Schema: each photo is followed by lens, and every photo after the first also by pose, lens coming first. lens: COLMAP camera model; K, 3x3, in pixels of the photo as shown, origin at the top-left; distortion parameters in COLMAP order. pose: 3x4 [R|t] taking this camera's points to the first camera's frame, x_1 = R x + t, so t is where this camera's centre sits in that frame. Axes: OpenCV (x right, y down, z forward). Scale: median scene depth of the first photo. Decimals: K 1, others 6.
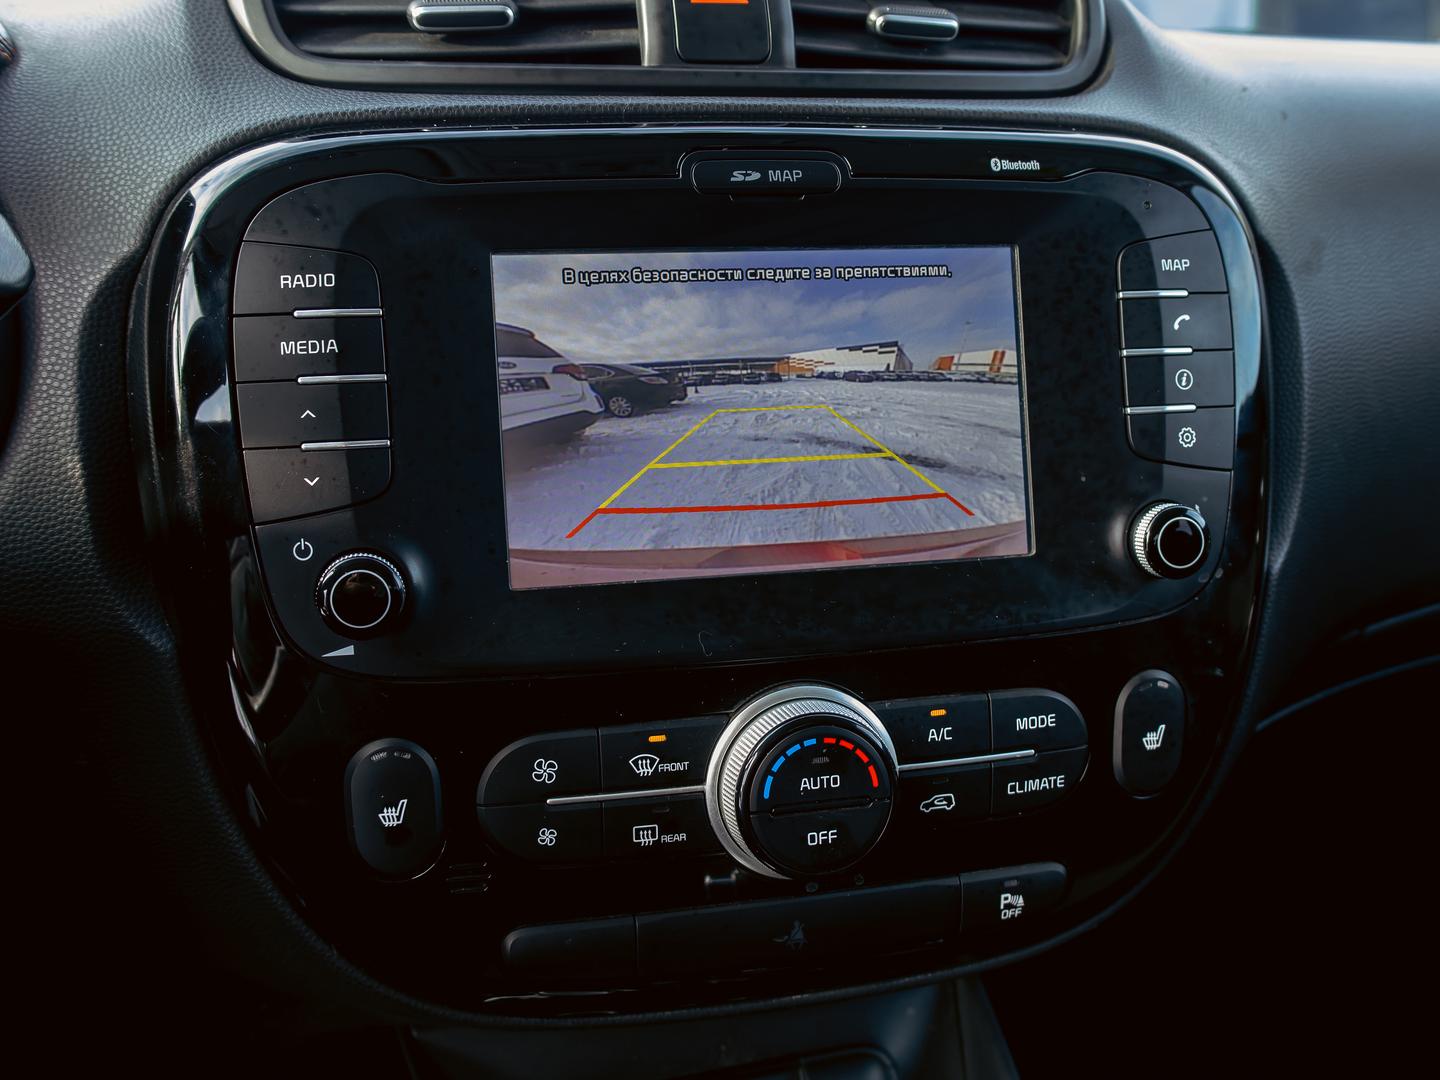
lens RADIAL K [[1369.8, 0, 720.0], [0, 1369.8, 540.0], [0, 0, 1]] dist [0.024927, 0.013361]
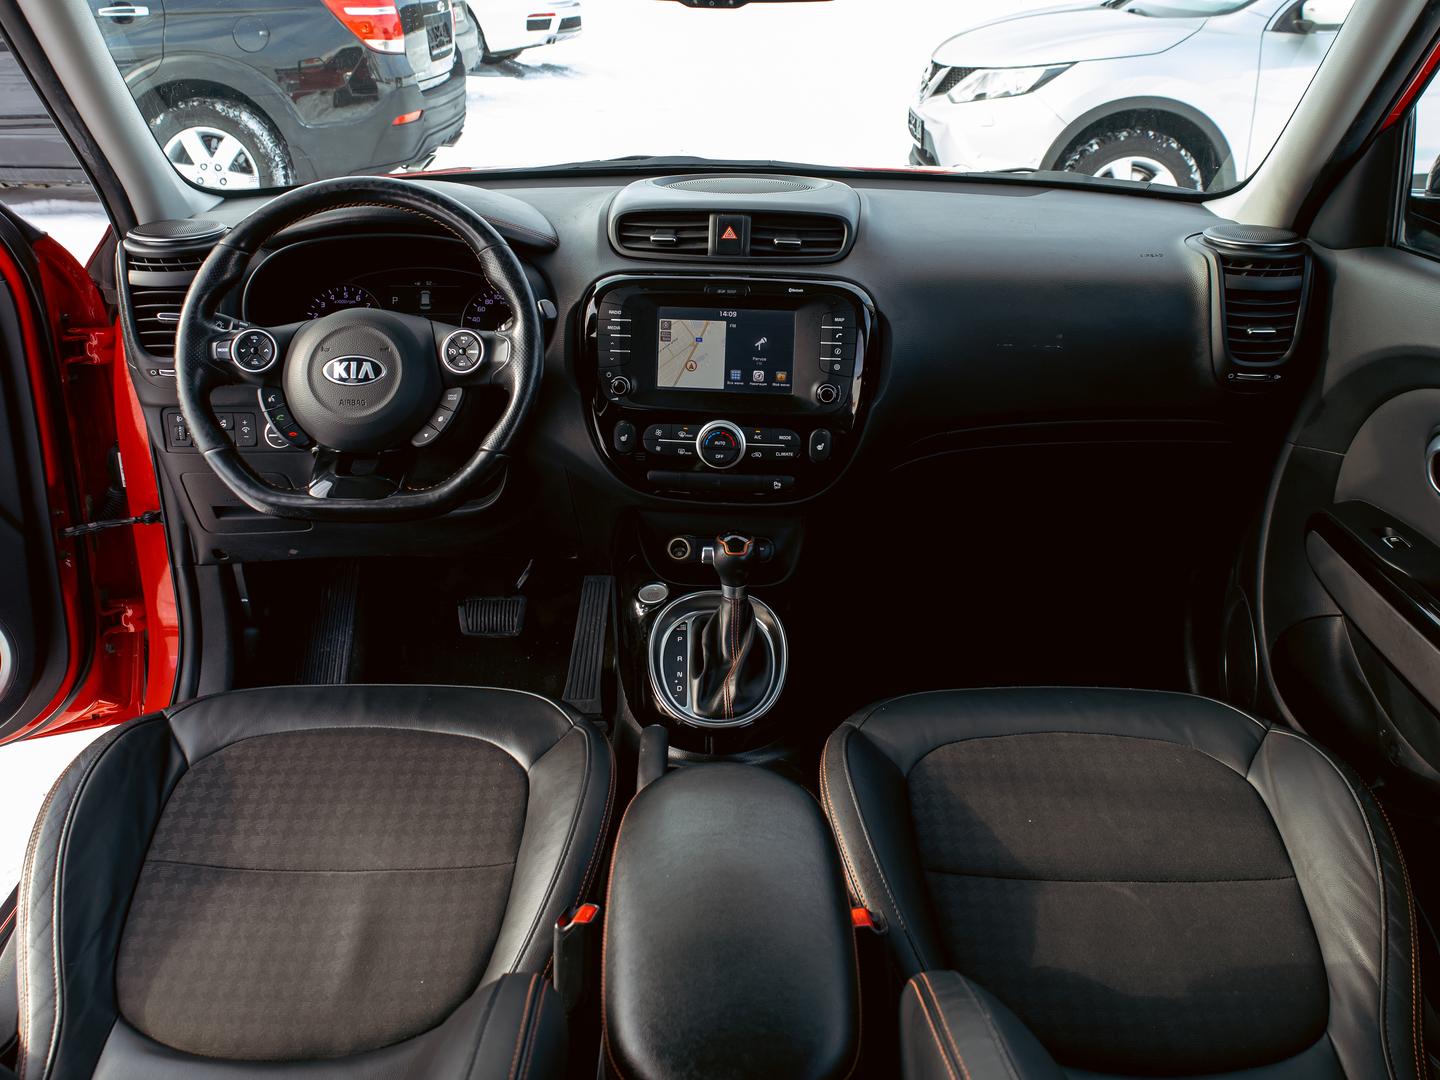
lens RADIAL K [[1369.8, 0, 720.0], [0, 1369.8, 540.0], [0, 0, 1]] dist [0.024927, 0.013361]
pose [[0.945270, 0.137493, -0.295907, 1.286859], [-0.092868, 0.982744, 0.159966, -0.190675], [0.312795, -0.123731, 0.941727, -2.827440]]
